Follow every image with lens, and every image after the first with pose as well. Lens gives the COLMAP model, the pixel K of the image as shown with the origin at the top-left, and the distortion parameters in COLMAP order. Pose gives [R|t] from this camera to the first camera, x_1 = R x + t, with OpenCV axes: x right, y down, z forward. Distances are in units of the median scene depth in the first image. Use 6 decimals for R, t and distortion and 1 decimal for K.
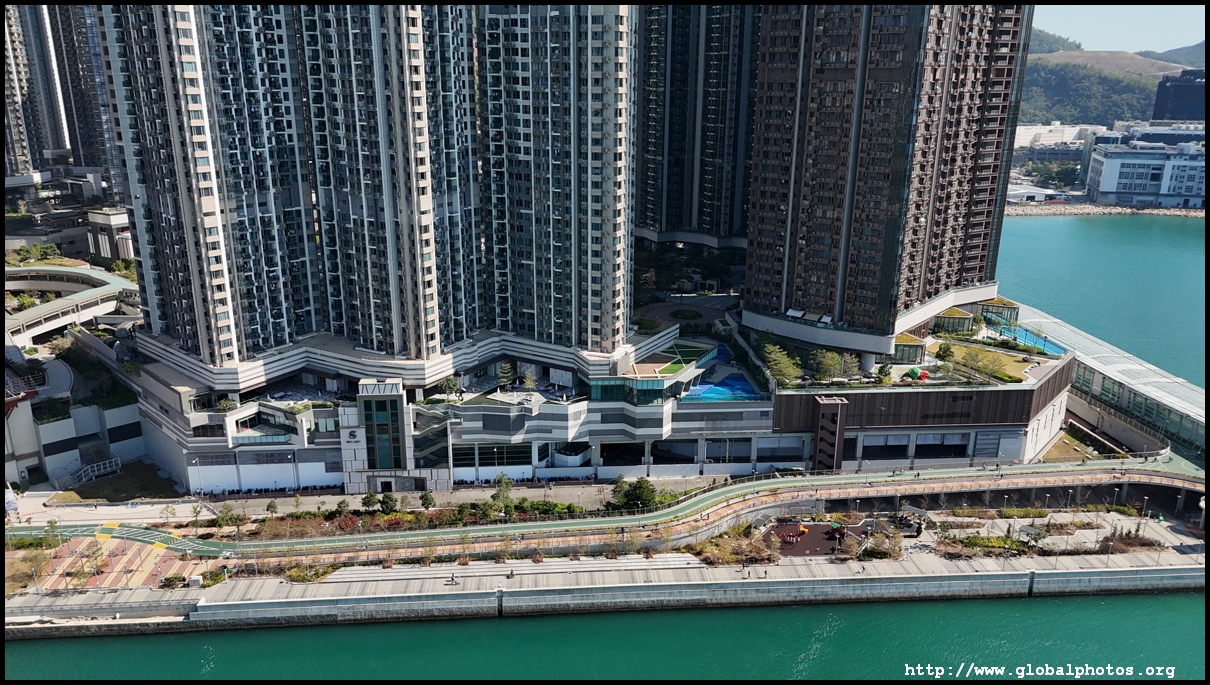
lens RADIAL K [[877.9, 0, 605.0], [0, 877.9, 342.5], [0, 0, 1]] dist [0.100077, -0.115581]
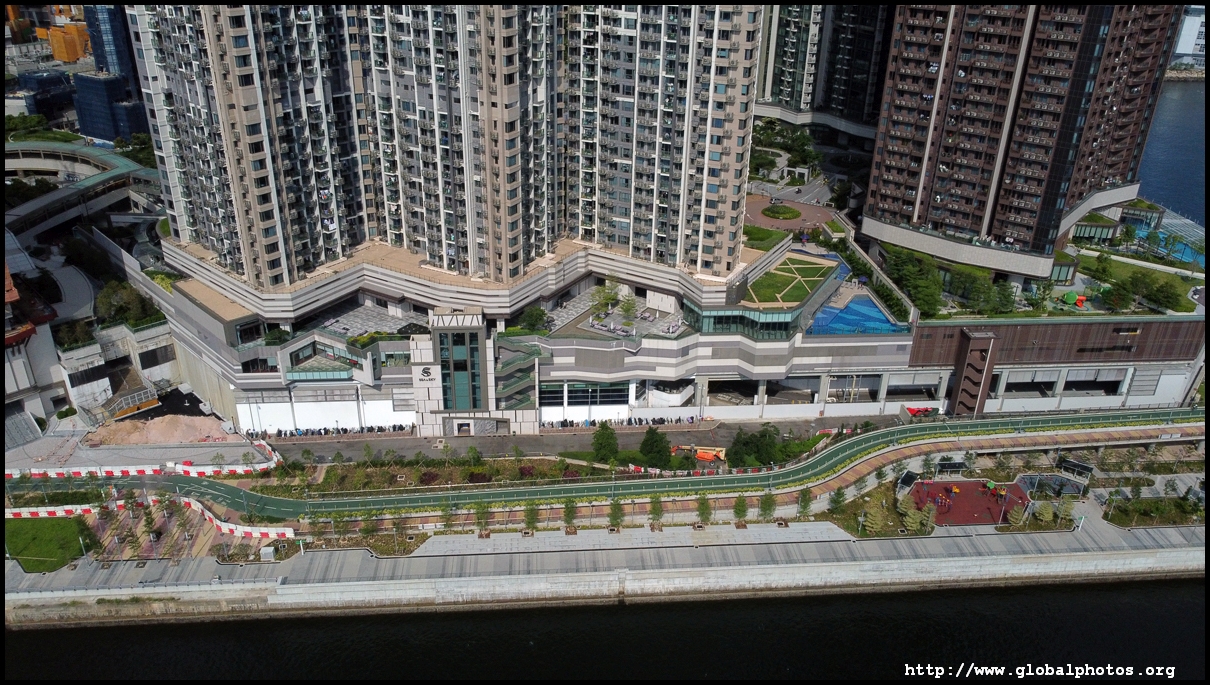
lens RADIAL K [[907.7, 0, 605.0], [0, 907.7, 342.5], [0, 0, 1]] dist [-0.002606, -0.003634]
pose [[0.999881, 0.009891, 0.011803, -0.117112], [-0.011684, 0.986545, 0.163072, -0.064468], [-0.010031, -0.163190, 0.986544, 0.134548]]
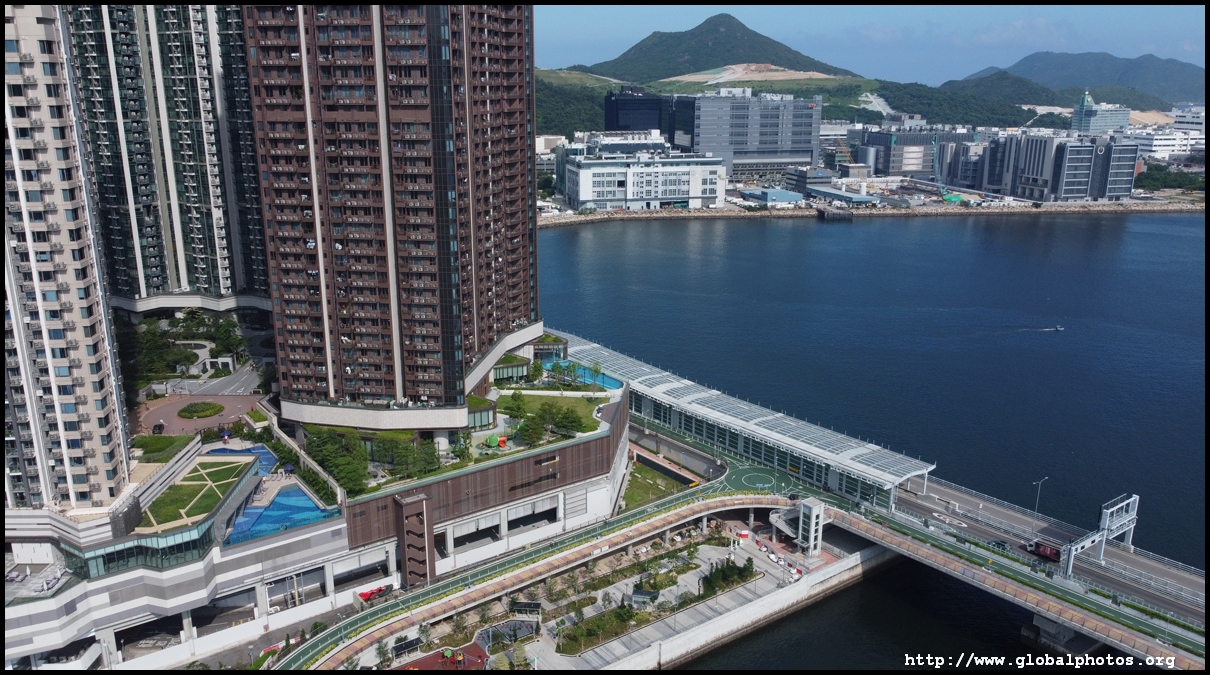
lens RADIAL K [[926.6, 0, 605.0], [0, 926.6, 337.5], [0, 0, 1]] dist [0.000576, 0.001257]
pose [[0.850024, -0.145321, 0.506301, -0.012500], [0.158098, 0.987261, 0.017939, -0.070460], [-0.502458, 0.064796, 0.862170, 0.140735]]
